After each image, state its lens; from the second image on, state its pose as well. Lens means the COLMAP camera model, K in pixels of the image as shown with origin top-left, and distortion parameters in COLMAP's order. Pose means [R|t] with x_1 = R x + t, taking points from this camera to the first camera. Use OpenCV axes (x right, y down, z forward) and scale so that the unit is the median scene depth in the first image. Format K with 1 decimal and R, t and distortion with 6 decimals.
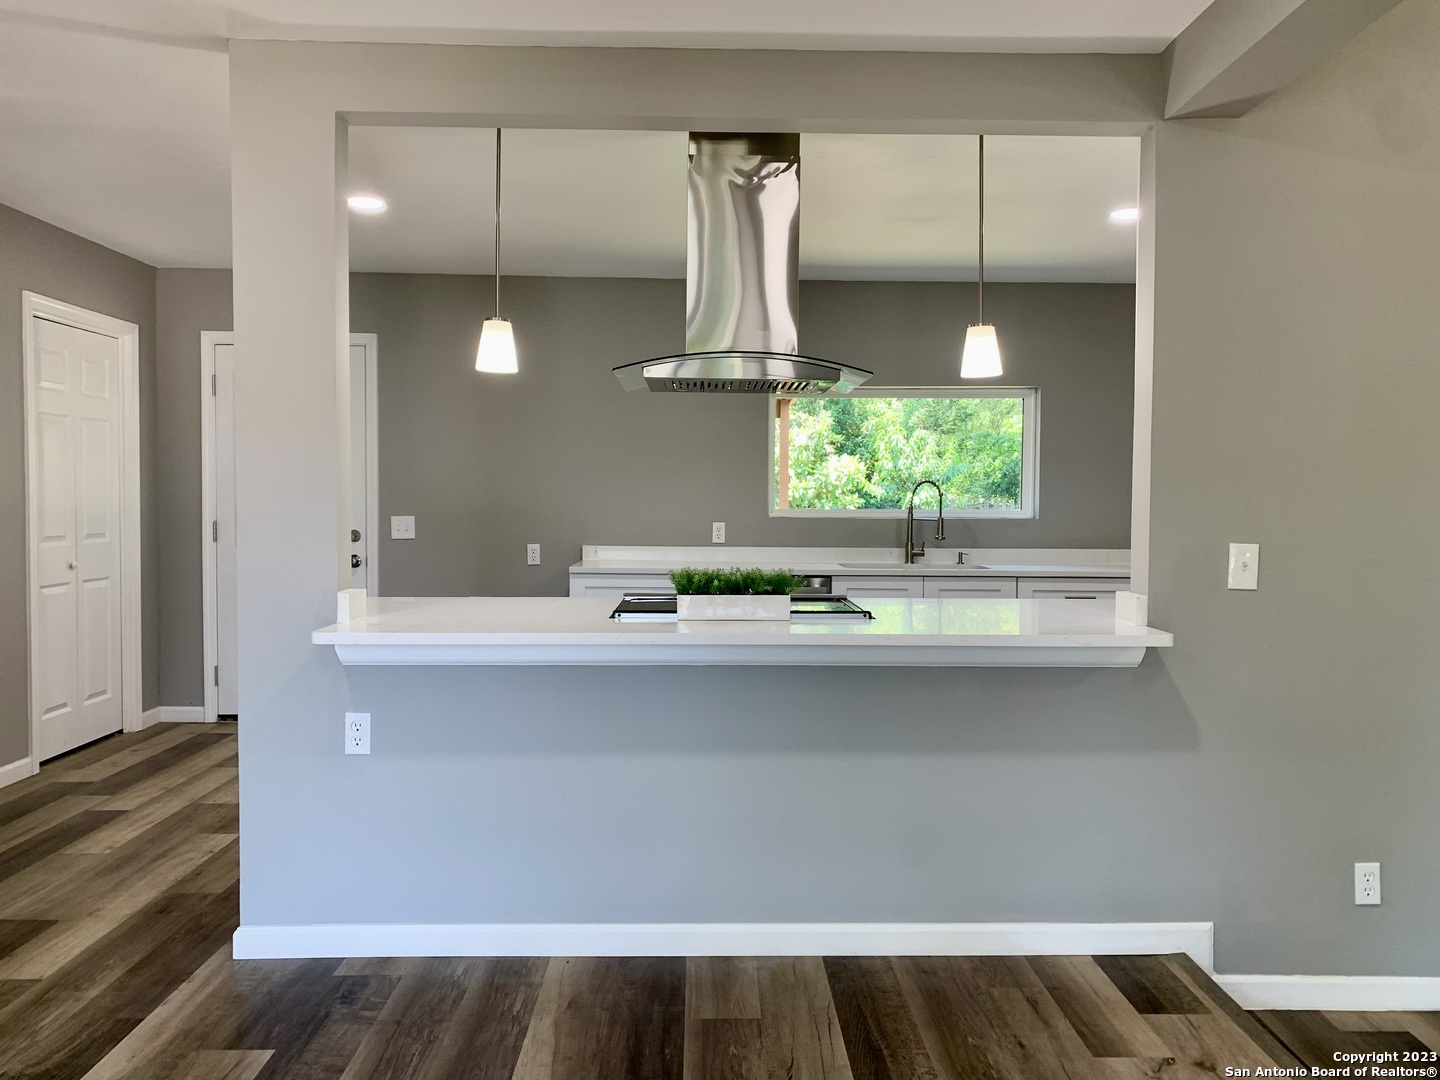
lens RADIAL K [[1121.0, 0, 720.0], [0, 1121.0, 540.0], [0, 0, 1]] dist [-0.035801, 0.001694]
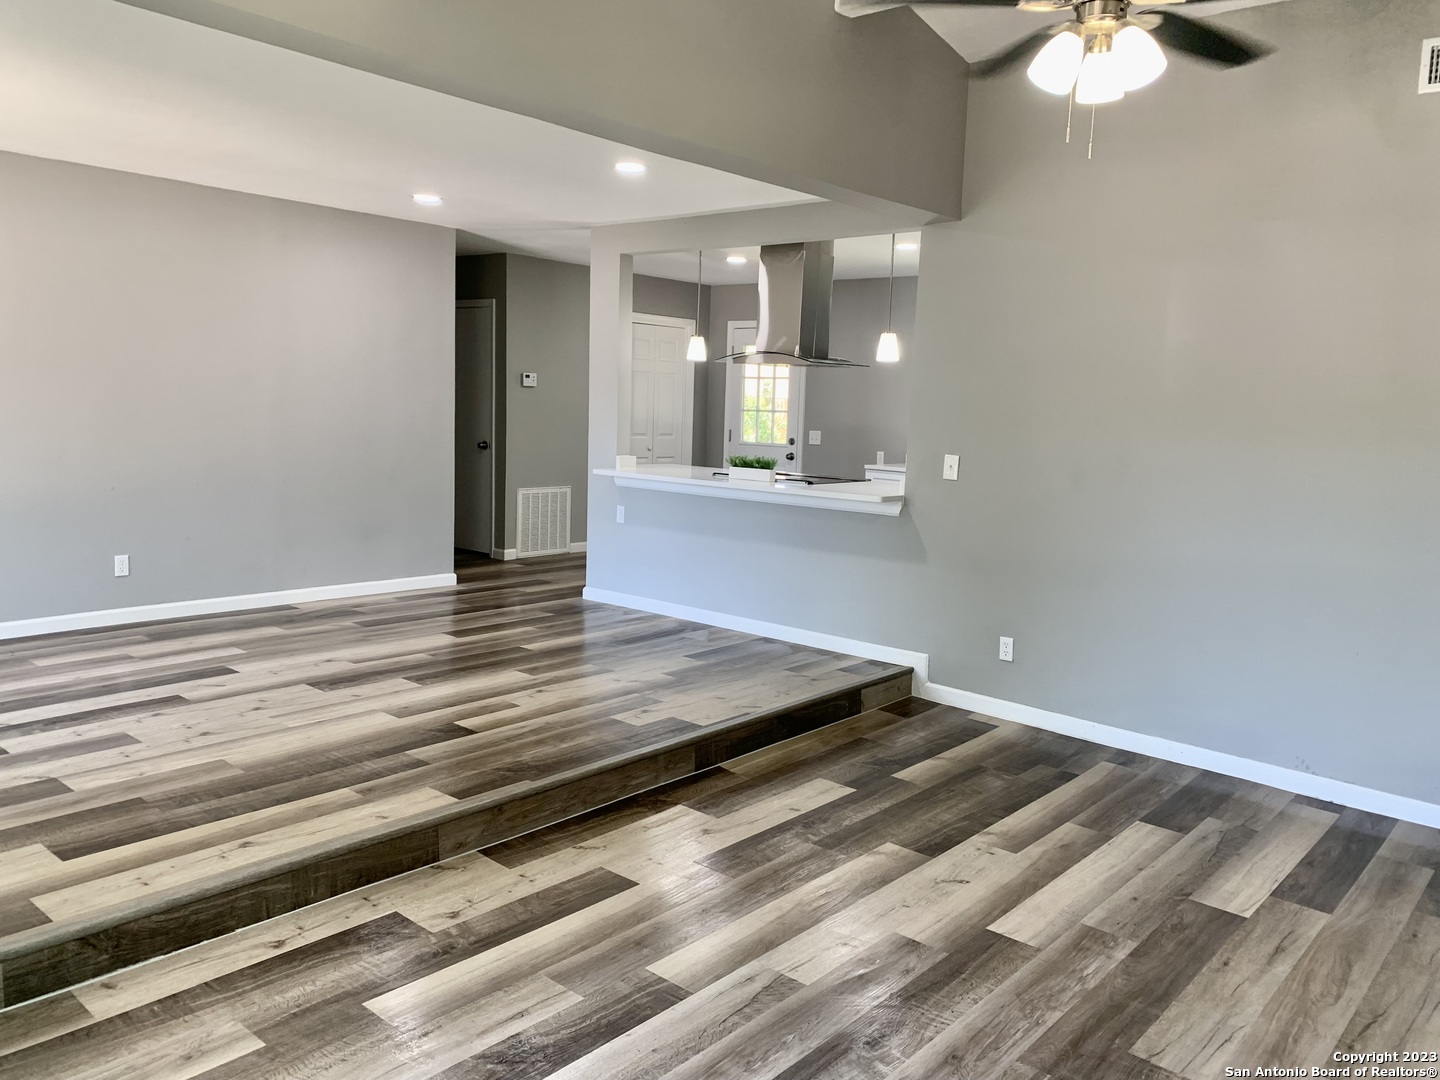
lens RADIAL K [[1121.0, 0, 720.0], [0, 1121.0, 540.0], [0, 0, 1]] dist [-0.035801, 0.001694]
pose [[0.746785, 0.102284, -0.657153, 1.404382], [-0.057914, 0.994350, 0.088956, 0.000058], [0.662540, -0.028373, 0.748489, -0.660923]]
